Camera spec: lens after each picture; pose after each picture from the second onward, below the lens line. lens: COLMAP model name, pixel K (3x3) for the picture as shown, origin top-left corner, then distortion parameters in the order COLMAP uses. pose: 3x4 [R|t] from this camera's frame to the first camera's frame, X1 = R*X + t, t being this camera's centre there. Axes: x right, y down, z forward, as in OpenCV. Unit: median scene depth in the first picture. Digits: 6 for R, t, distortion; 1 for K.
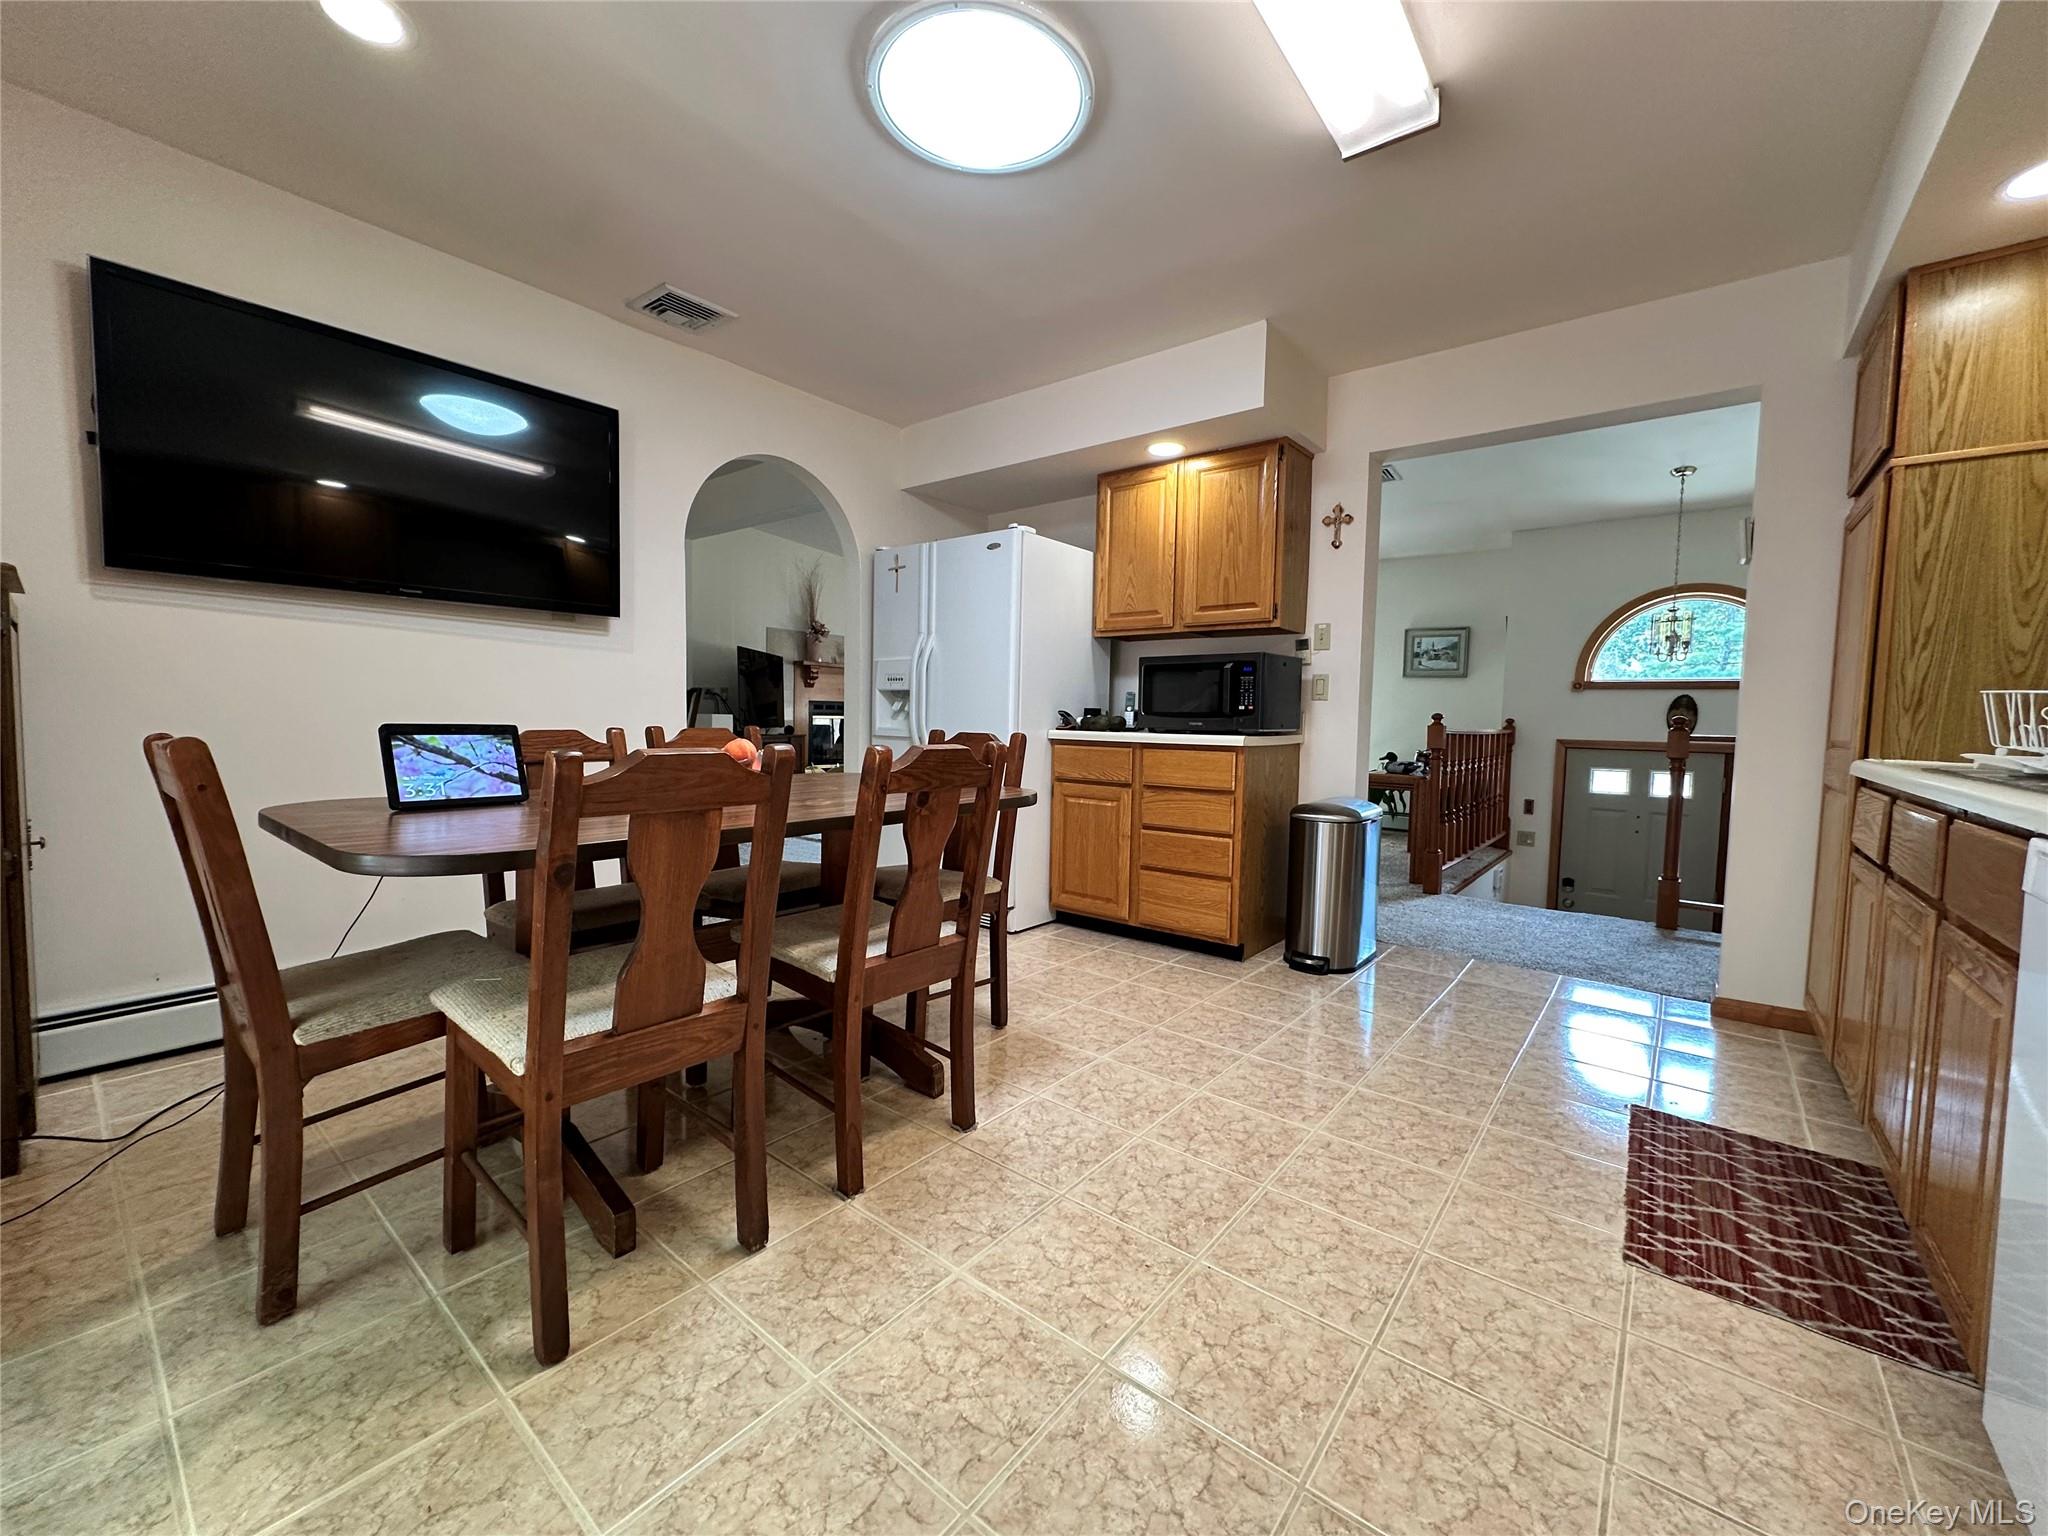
lens RADIAL K [[811.8, 0, 1026.8], [0, 811.8, 764.4], [0, 0, 1]] dist [-0.000223, -0.000105]
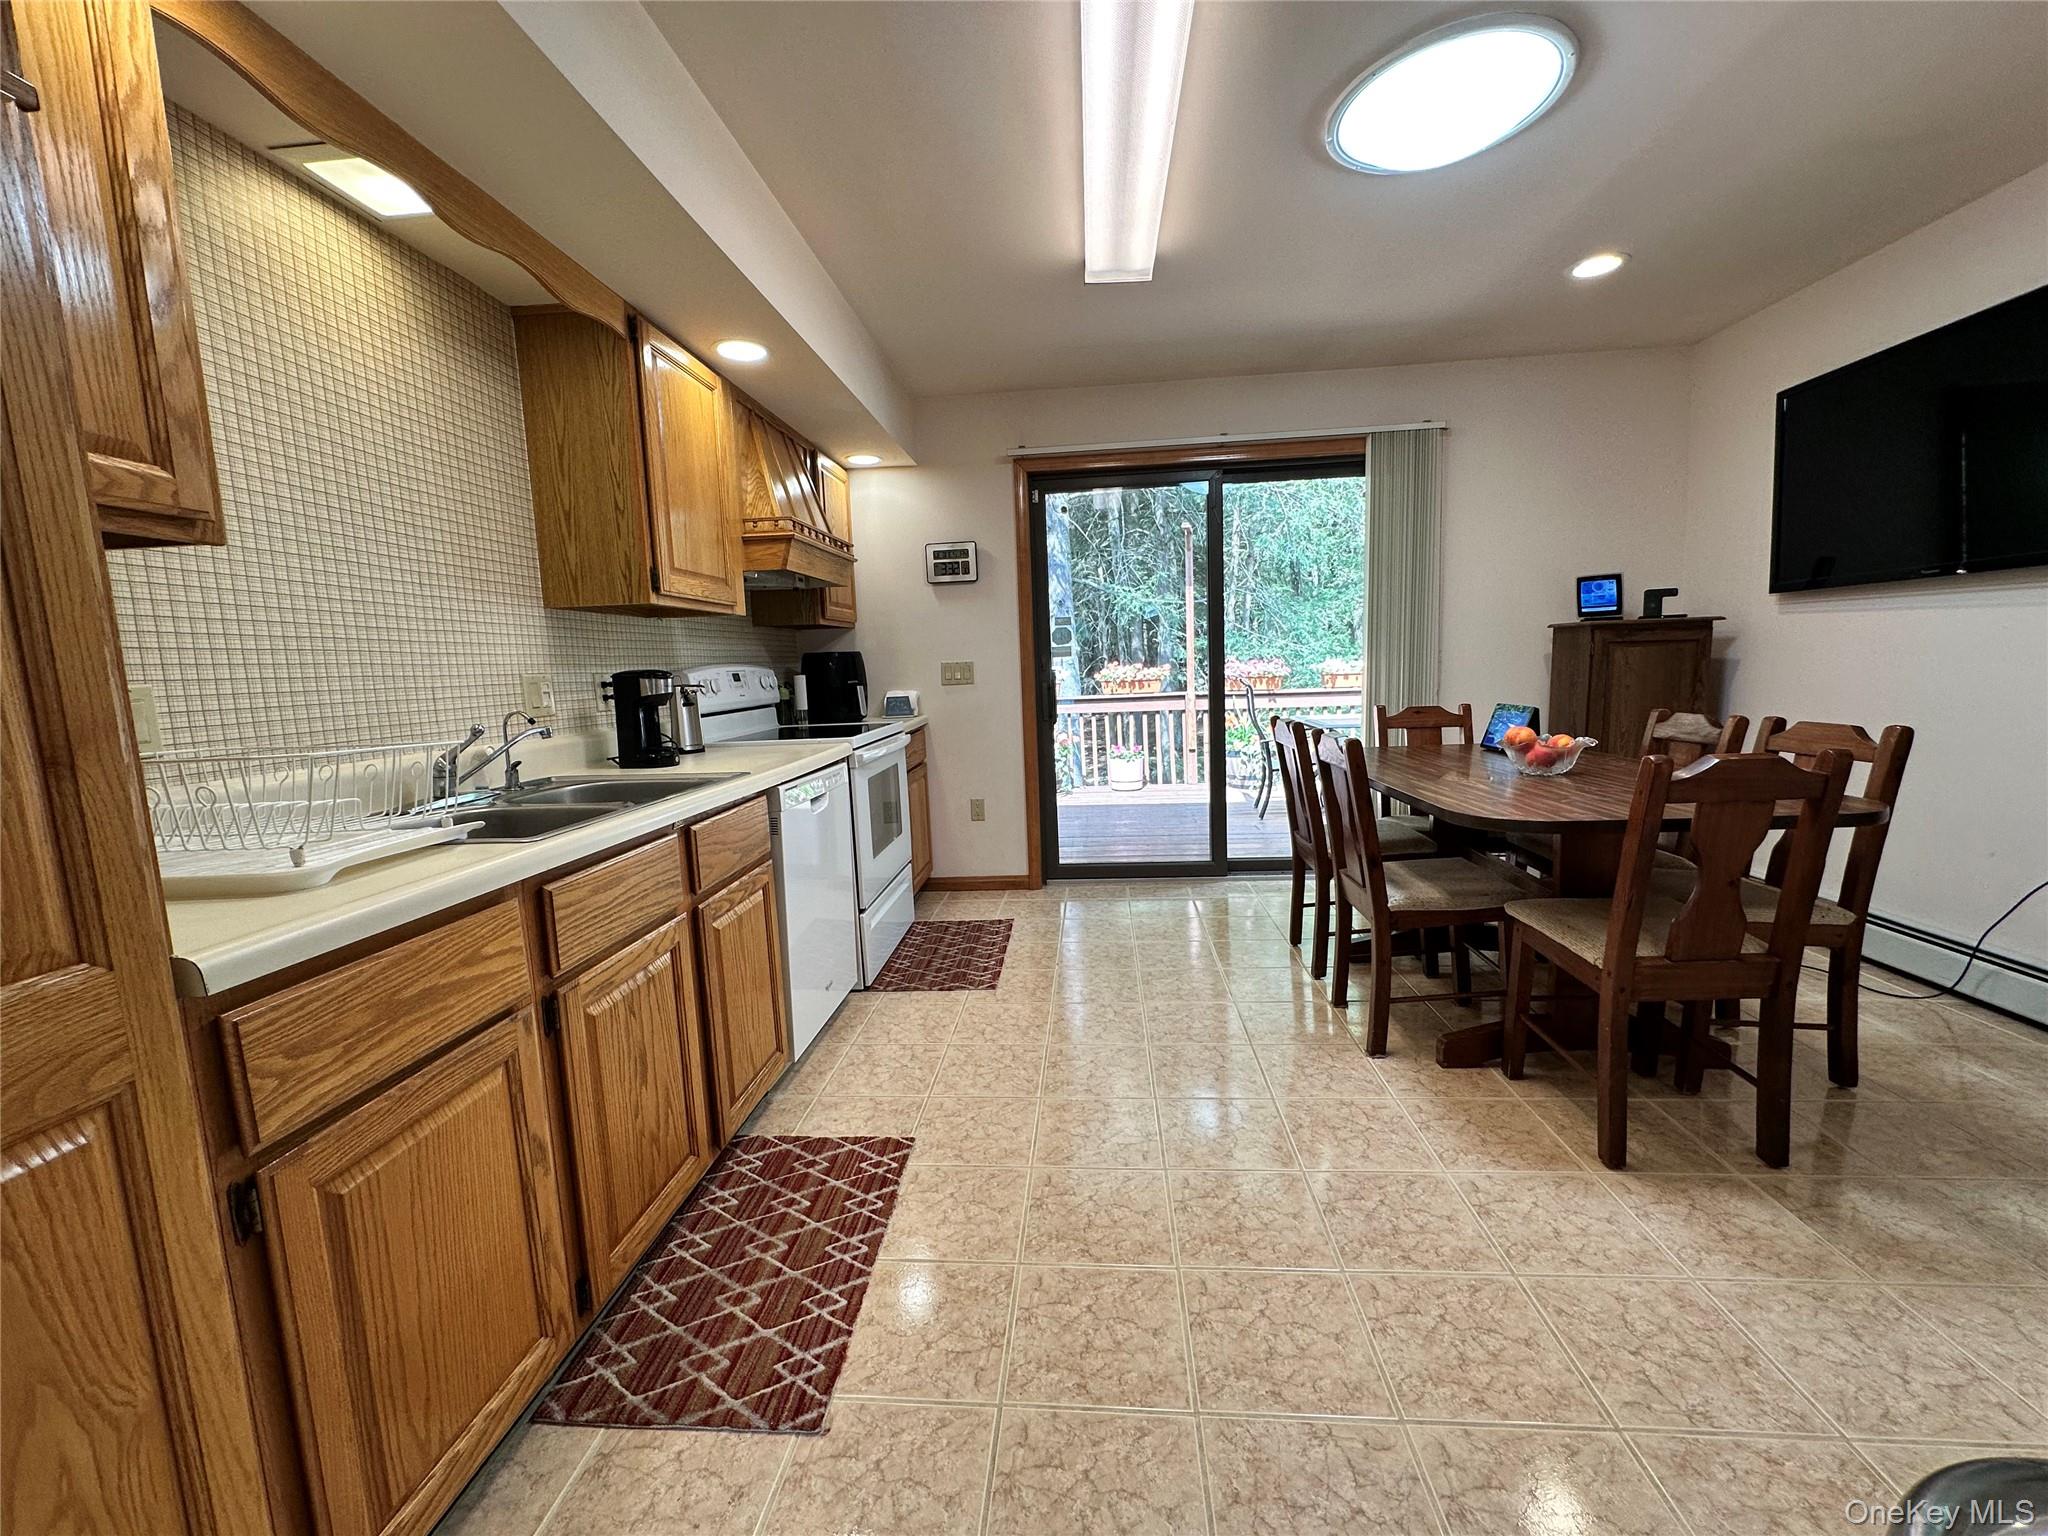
lens RADIAL K [[813.9, 0, 1023.4], [0, 813.9, 764.8], [0, 0, 1]] dist [-0.000637, 0.000012]
pose [[-0.827408, 0.082342, -0.555532, 0.994957], [-0.012352, 0.986285, 0.164587, -0.172220], [0.561466, 0.143042, -0.815043, 1.632128]]
